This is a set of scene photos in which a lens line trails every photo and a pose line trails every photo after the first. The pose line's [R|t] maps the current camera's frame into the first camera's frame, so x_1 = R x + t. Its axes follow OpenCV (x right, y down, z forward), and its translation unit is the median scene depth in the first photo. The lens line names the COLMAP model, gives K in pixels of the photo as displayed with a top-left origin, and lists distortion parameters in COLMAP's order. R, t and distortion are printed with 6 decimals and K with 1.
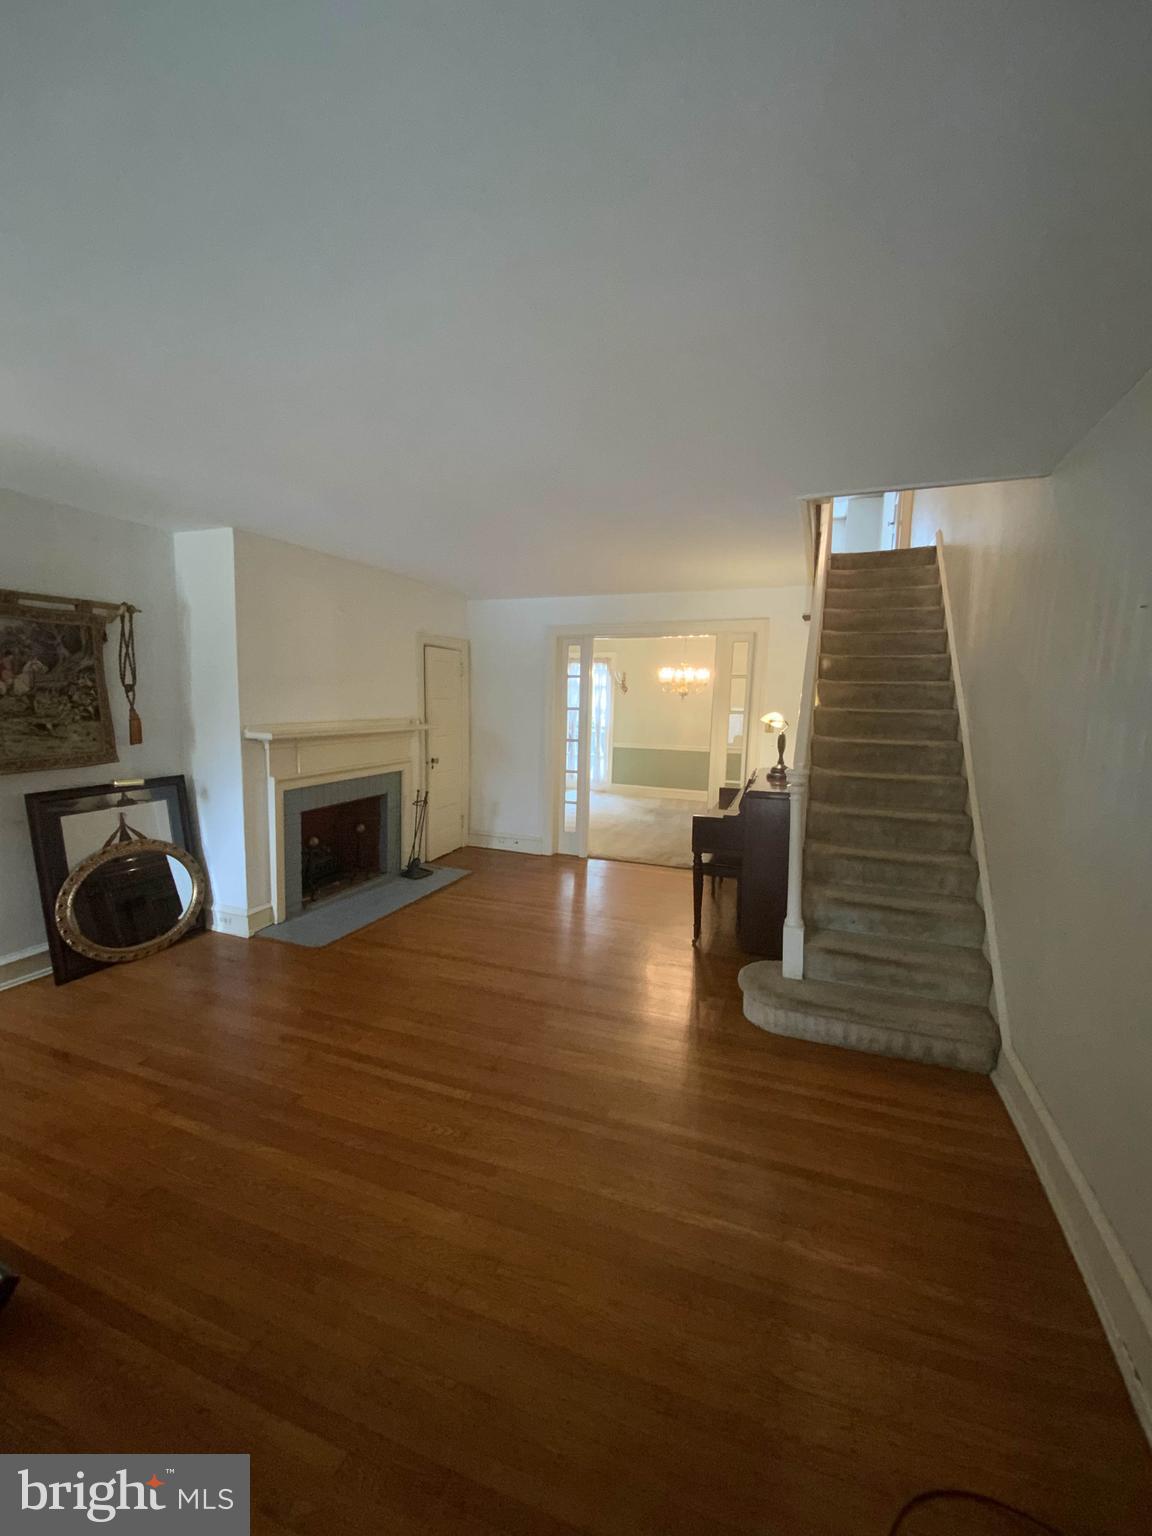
lens RADIAL K [[628.9, 0, 573.8], [0, 628.9, 767.1], [0, 0, 1]] dist [0.030995, -0.020226]
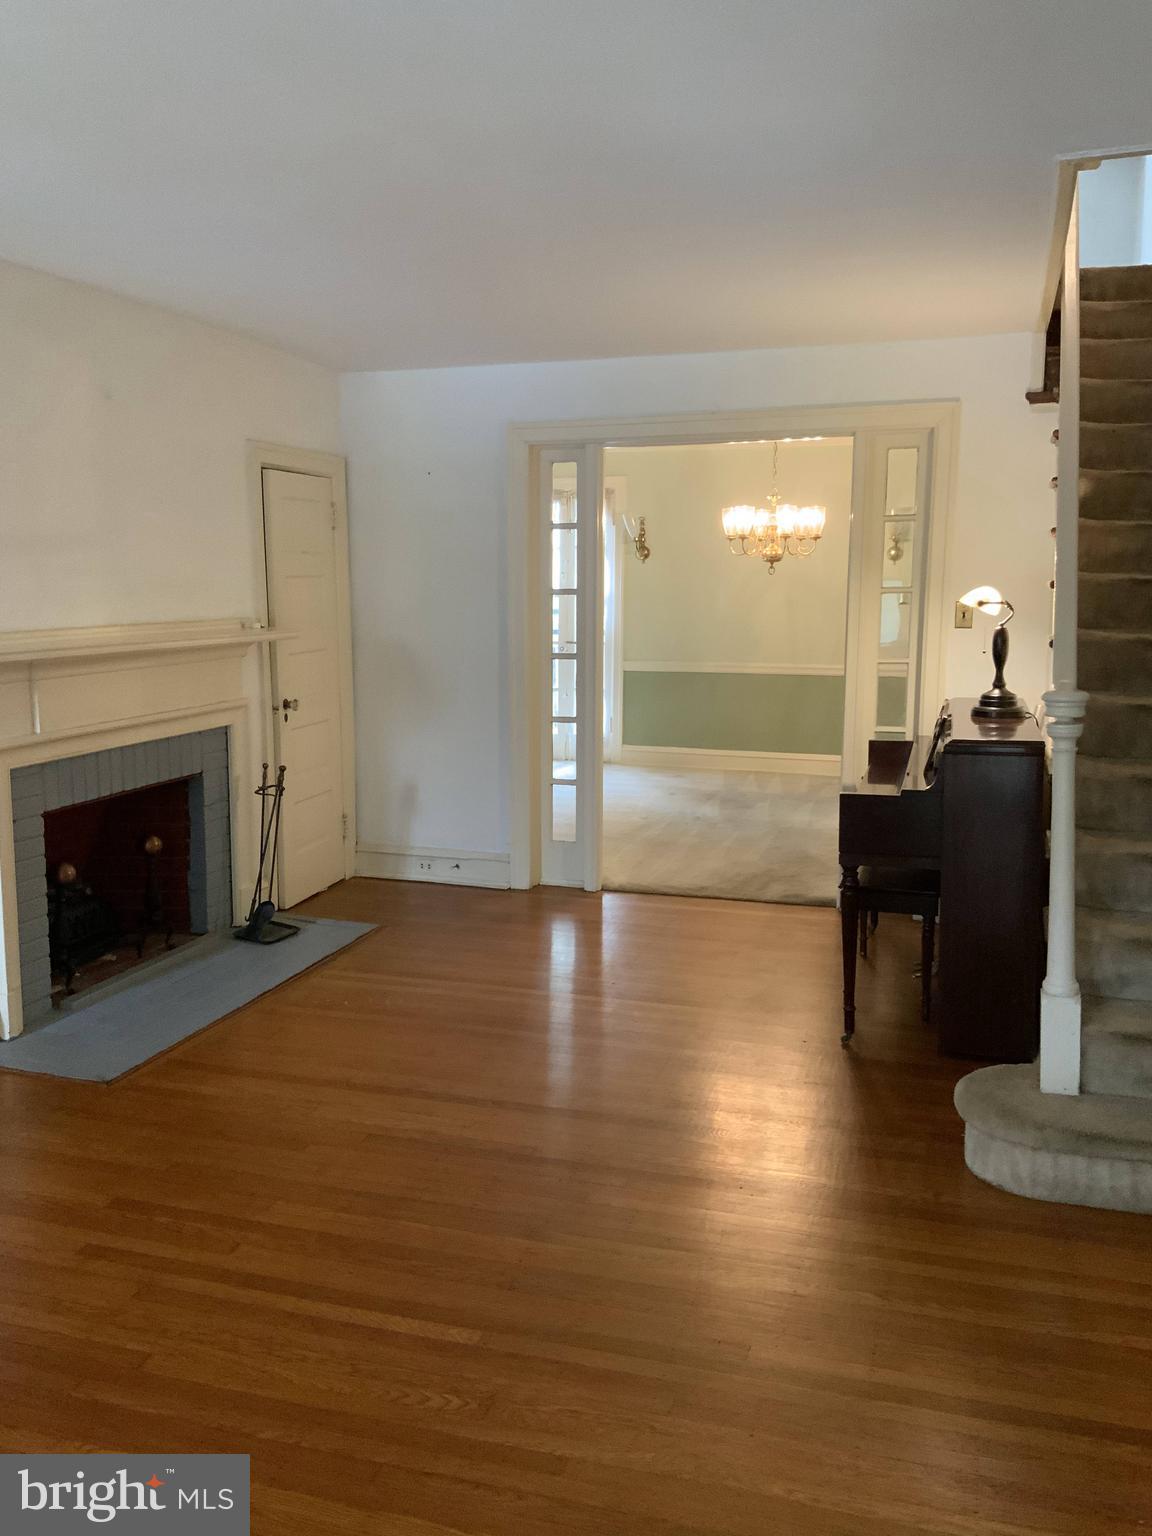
lens RADIAL K [[1286.7, 0, 576.0], [0, 1286.7, 768.0], [0, 0, 1]] dist [0.021142, 0.001117]
pose [[0.998043, -0.031166, 0.054204, -0.071195], [0.029135, 0.998858, 0.037859, 0.010347], [-0.055322, -0.036205, 0.997812, -0.020622]]
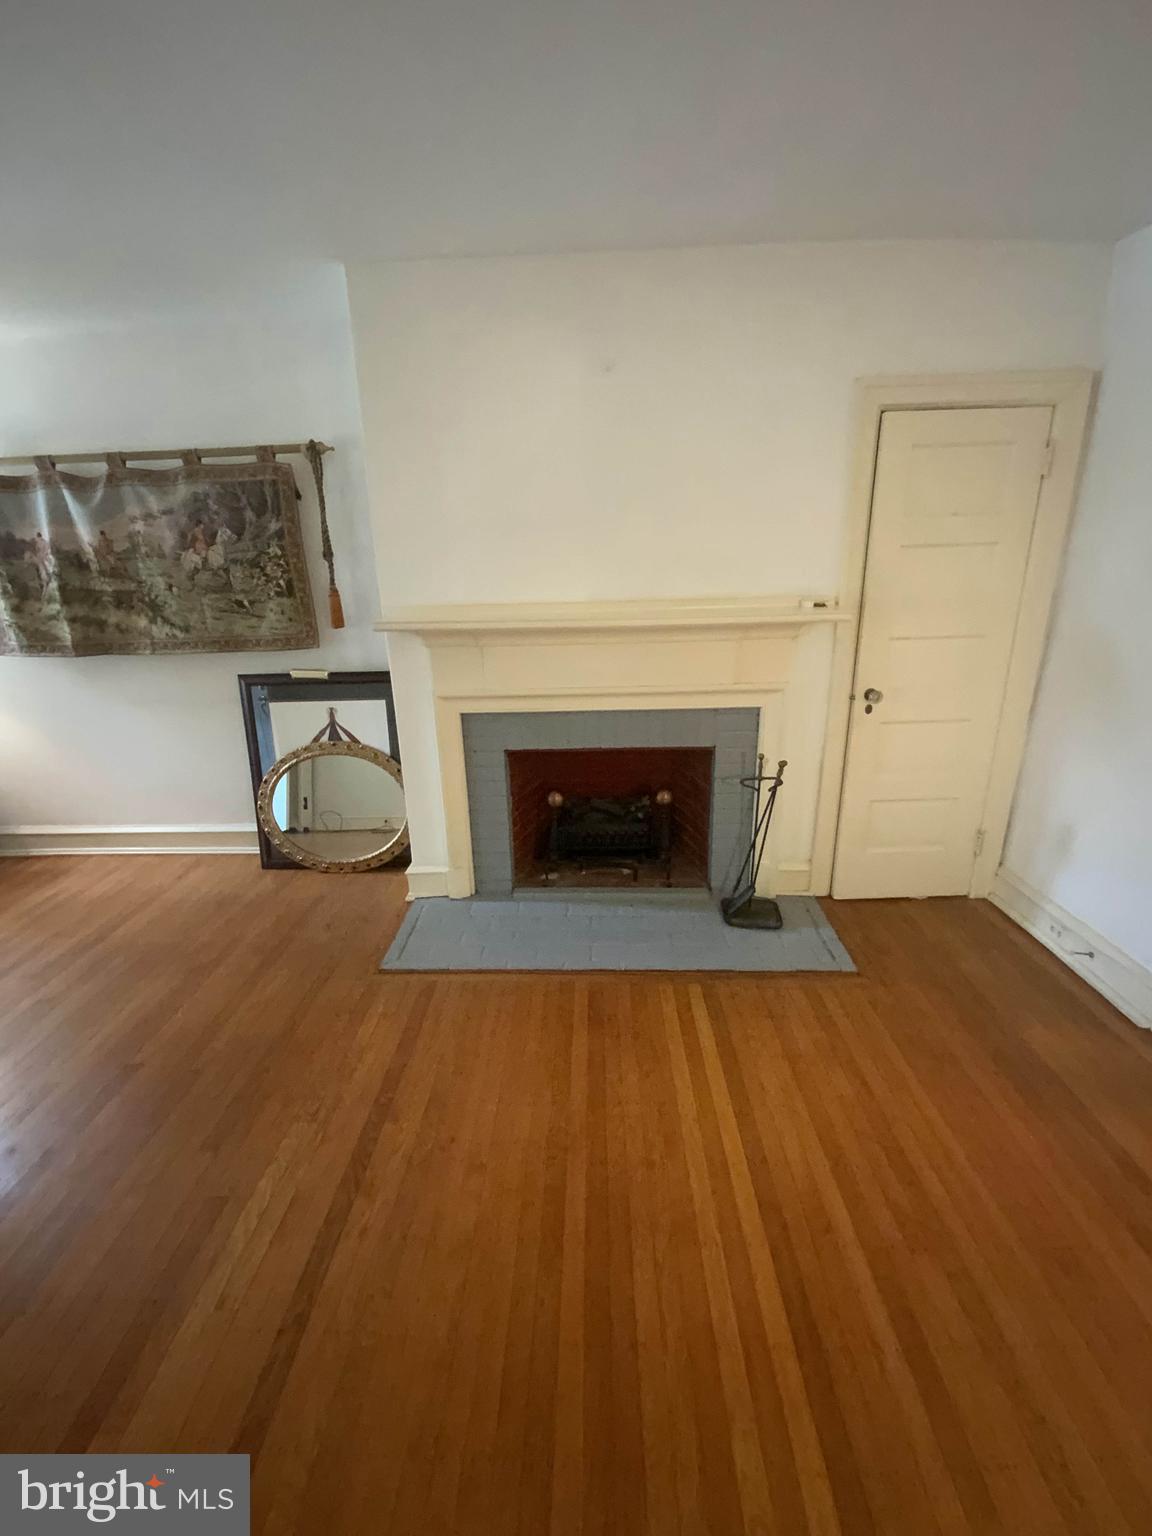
lens RADIAL K [[628.9, 0, 573.8], [0, 628.9, 767.1], [0, 0, 1]] dist [0.030995, -0.020226]
pose [[0.317546, 0.255695, -0.913118, 0.166866], [-0.073639, 0.966700, 0.245090, -0.071049], [0.945379, -0.010586, 0.325801, 0.860216]]
